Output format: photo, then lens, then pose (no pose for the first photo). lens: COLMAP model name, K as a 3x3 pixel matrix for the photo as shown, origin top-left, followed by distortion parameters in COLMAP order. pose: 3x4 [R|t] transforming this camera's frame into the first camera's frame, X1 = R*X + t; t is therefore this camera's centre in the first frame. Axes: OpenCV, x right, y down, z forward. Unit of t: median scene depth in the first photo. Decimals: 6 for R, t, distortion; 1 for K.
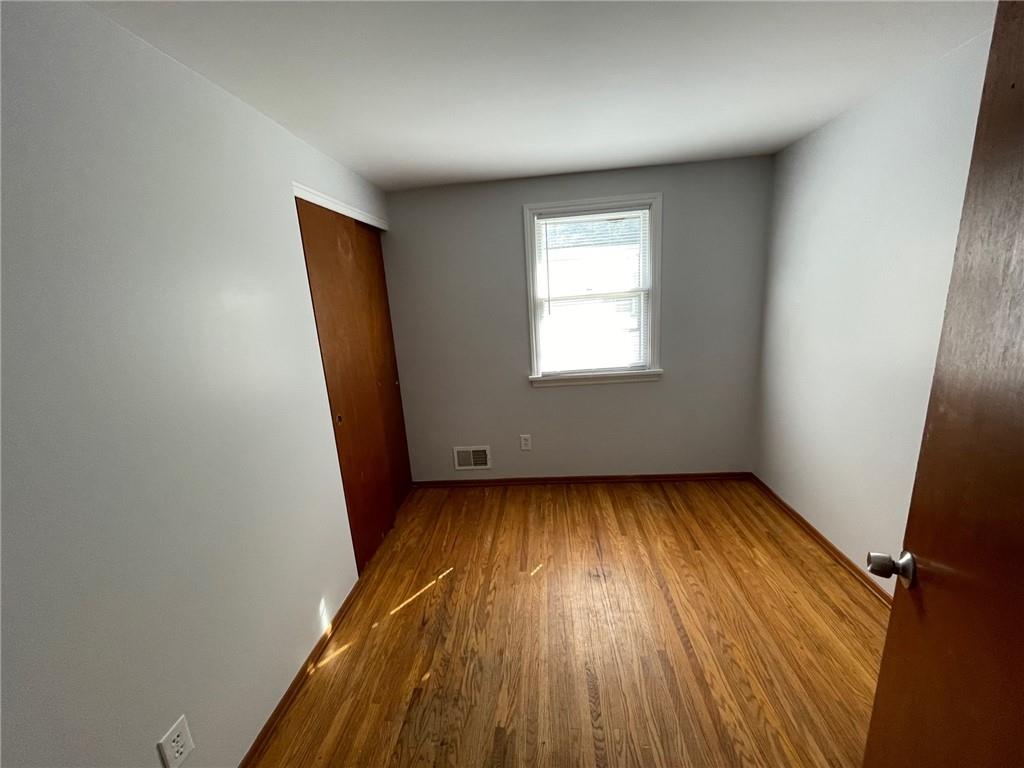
lens RADIAL K [[413.6, 0, 509.8], [0, 413.6, 385.6], [0, 0, 1]] dist [0.002753, 0.000455]
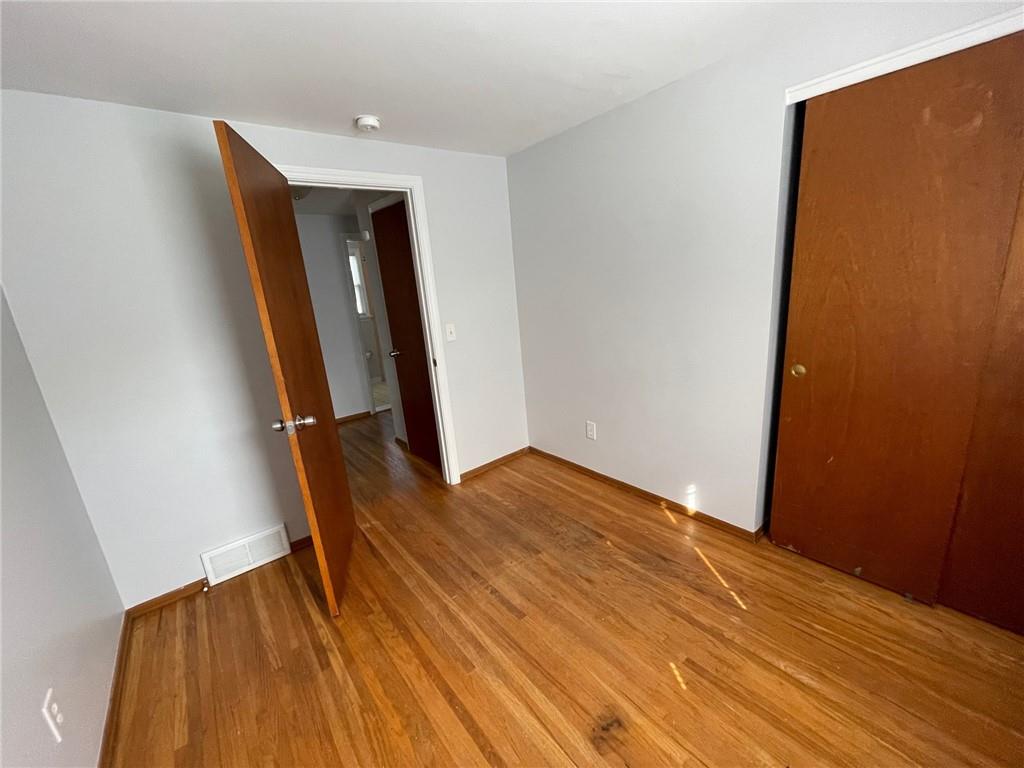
lens RADIAL K [[413.6, 0, 509.8], [0, 413.6, 385.6], [0, 0, 1]] dist [0.002753, 0.000455]
pose [[-0.719453, 0.289394, -0.631379, 0.654883], [-0.024435, 0.897949, 0.439421, -0.291185], [0.694111, 0.331570, -0.638960, 1.343787]]
